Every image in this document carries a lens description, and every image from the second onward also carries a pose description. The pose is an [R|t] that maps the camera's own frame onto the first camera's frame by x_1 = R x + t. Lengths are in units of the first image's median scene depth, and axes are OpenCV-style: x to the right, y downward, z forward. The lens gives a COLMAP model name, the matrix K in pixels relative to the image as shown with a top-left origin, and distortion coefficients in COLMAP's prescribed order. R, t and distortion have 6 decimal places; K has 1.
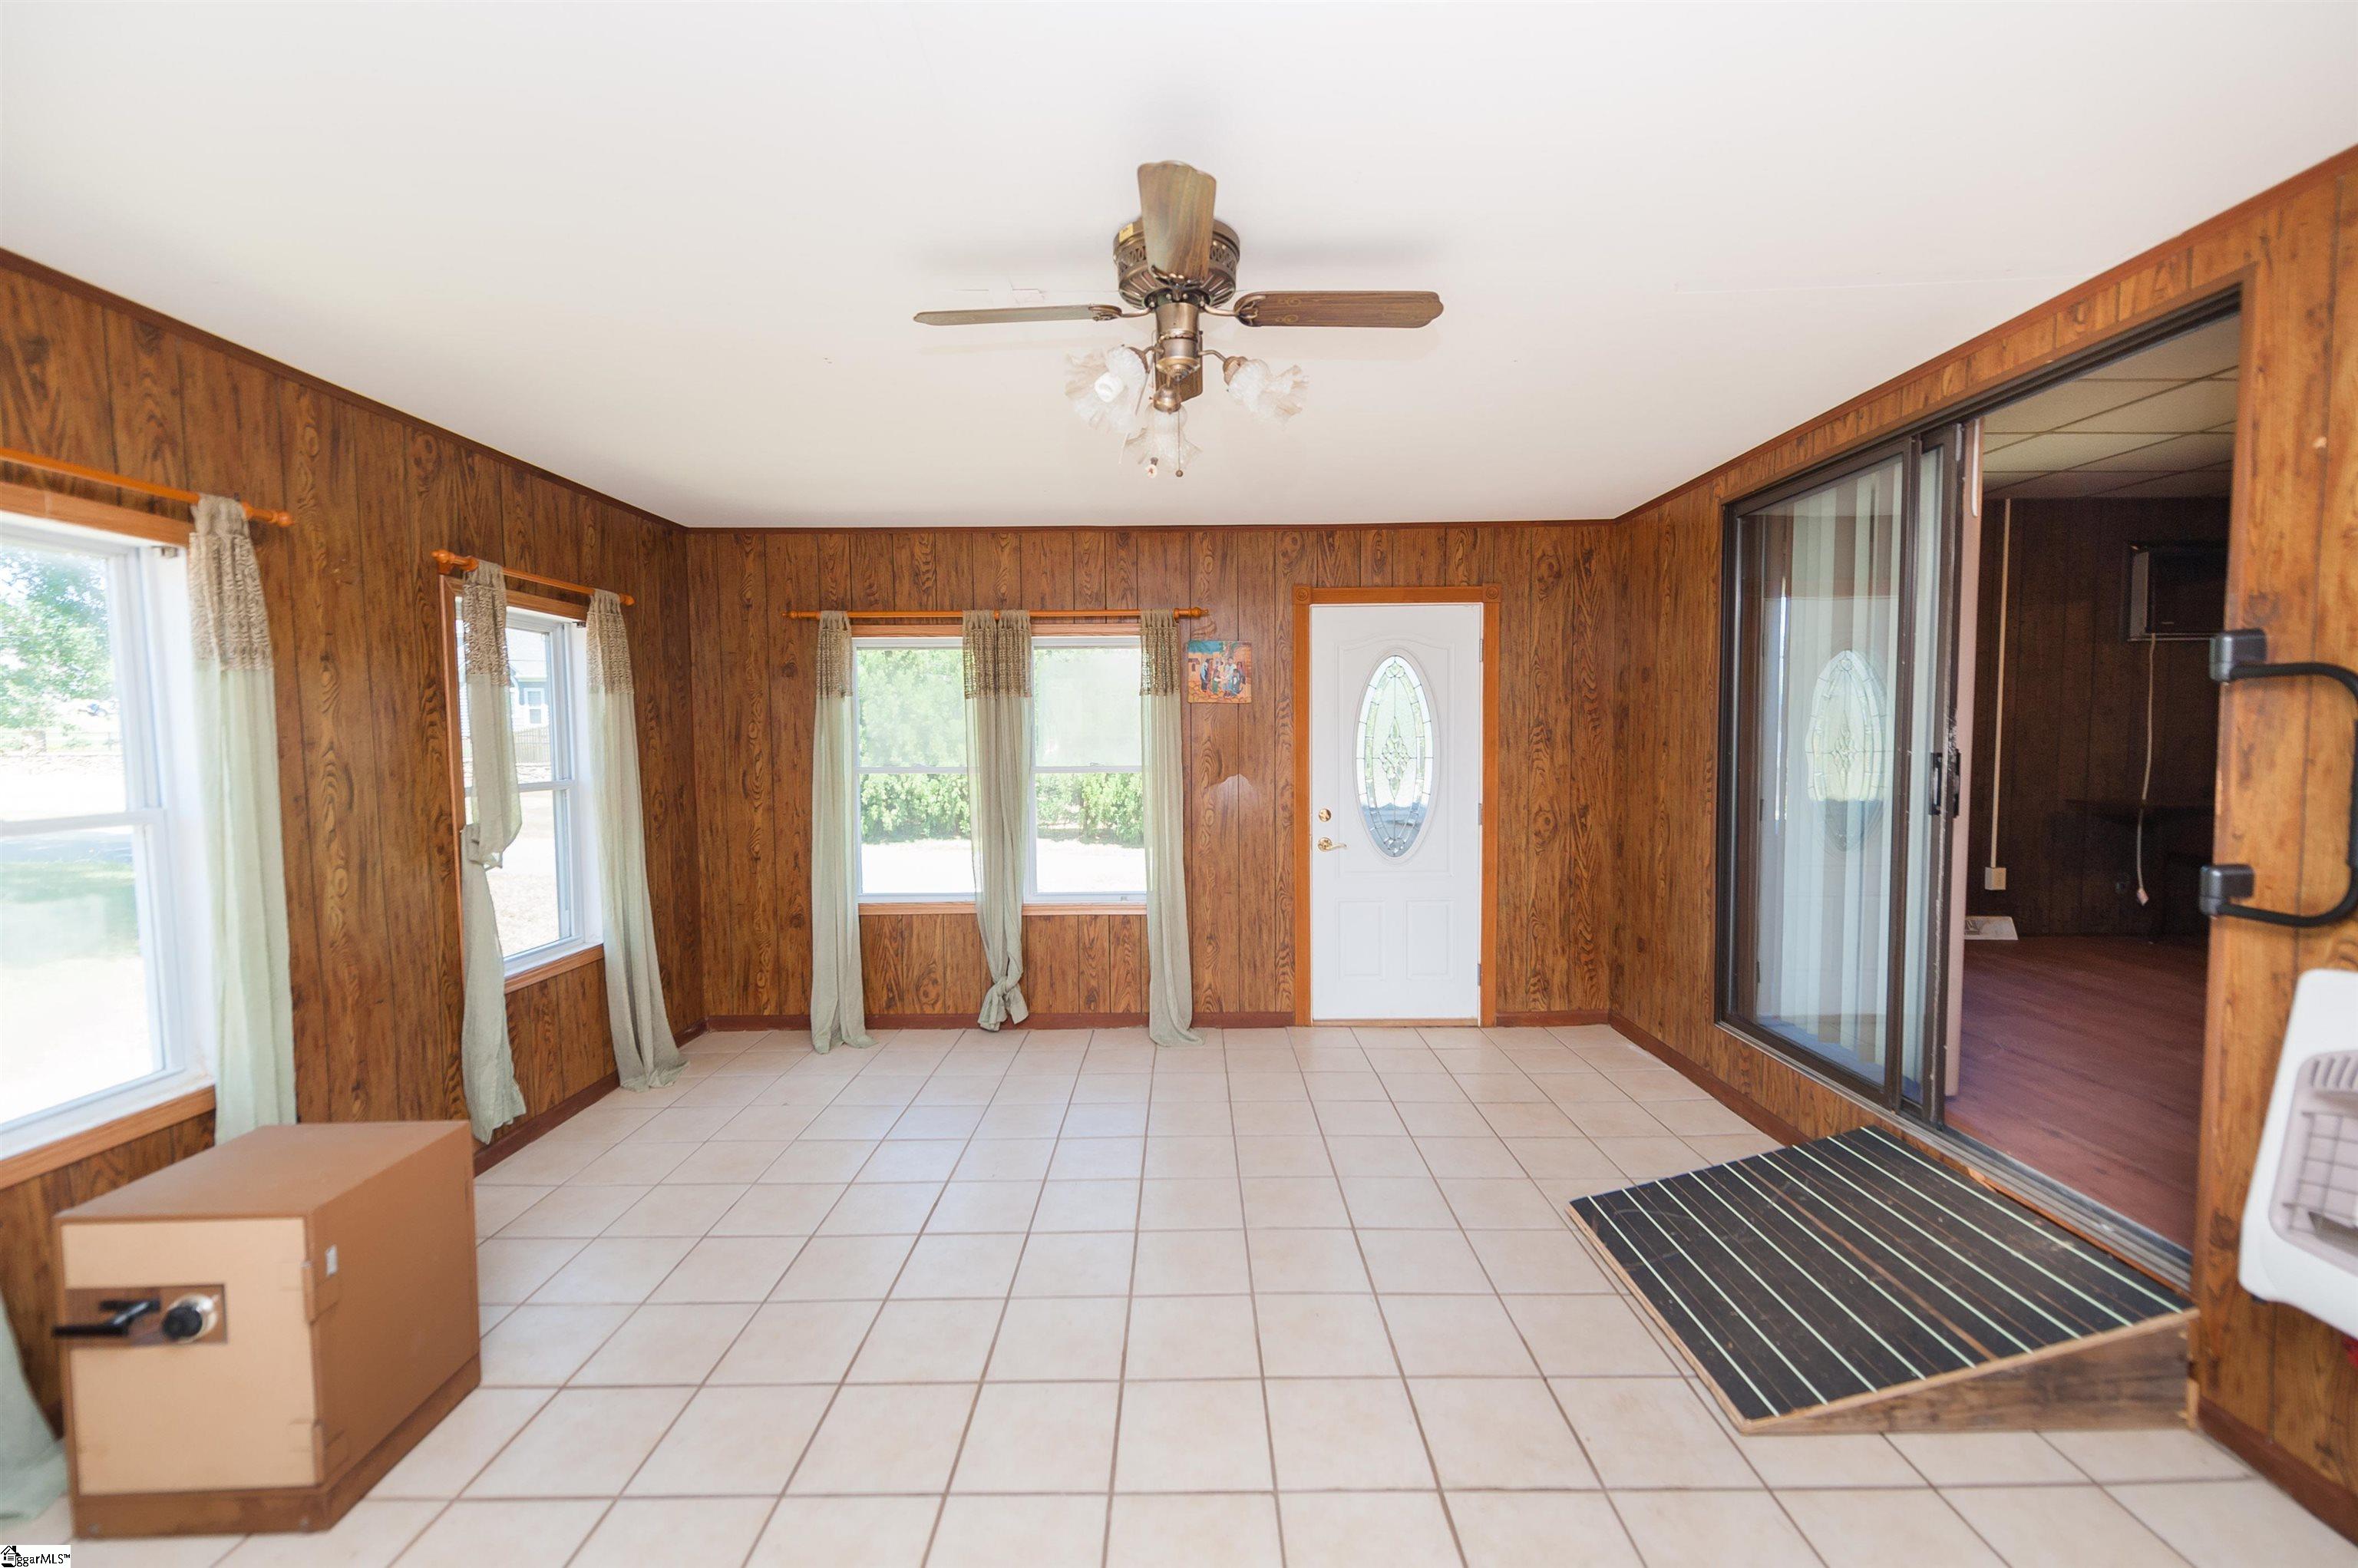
lens RADIAL K [[941.6, 0, 1186.2], [0, 941.6, 786.4], [0, 0, 1]] dist [0.008778, -0.003700]
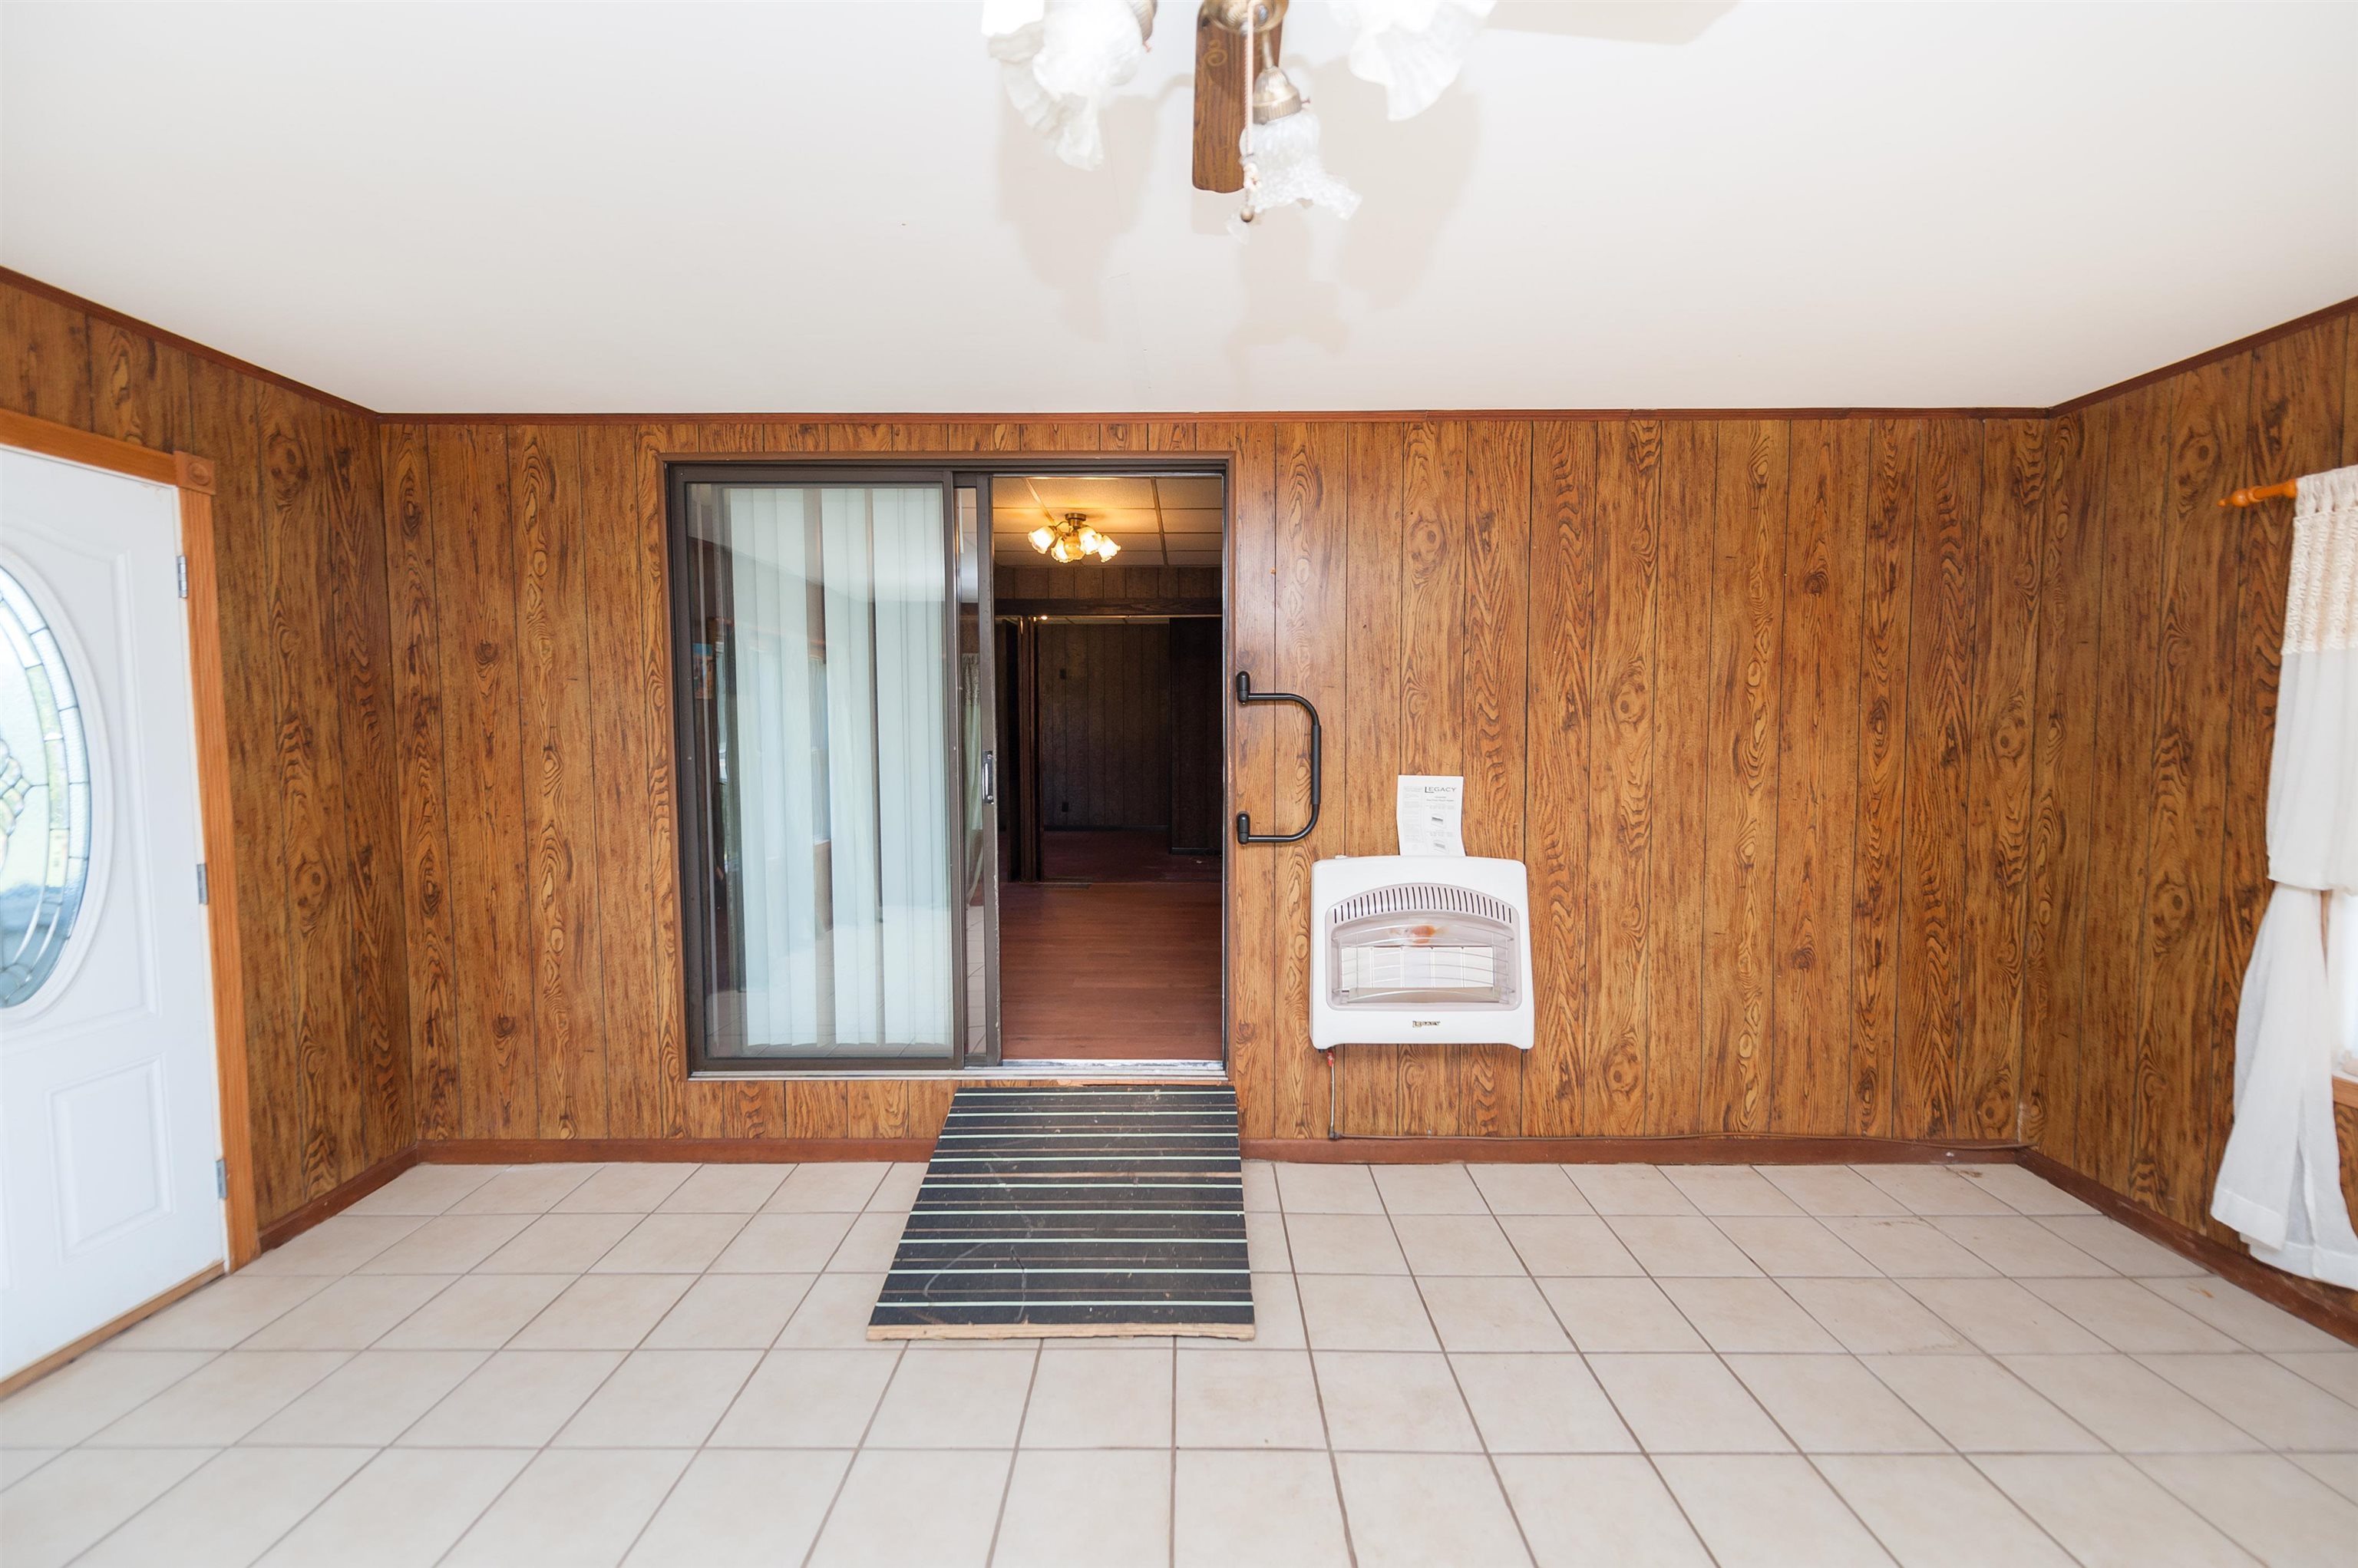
lens RADIAL K [[941.6, 0, 1196.6], [0, 941.6, 790.7], [0, 0, 1]] dist [0.008778, -0.003700]
pose [[0.006549, -0.049815, 0.998737, -0.227099], [0.057921, 0.997100, 0.049354, -0.017580], [-0.998300, 0.057525, 0.009415, 0.439155]]
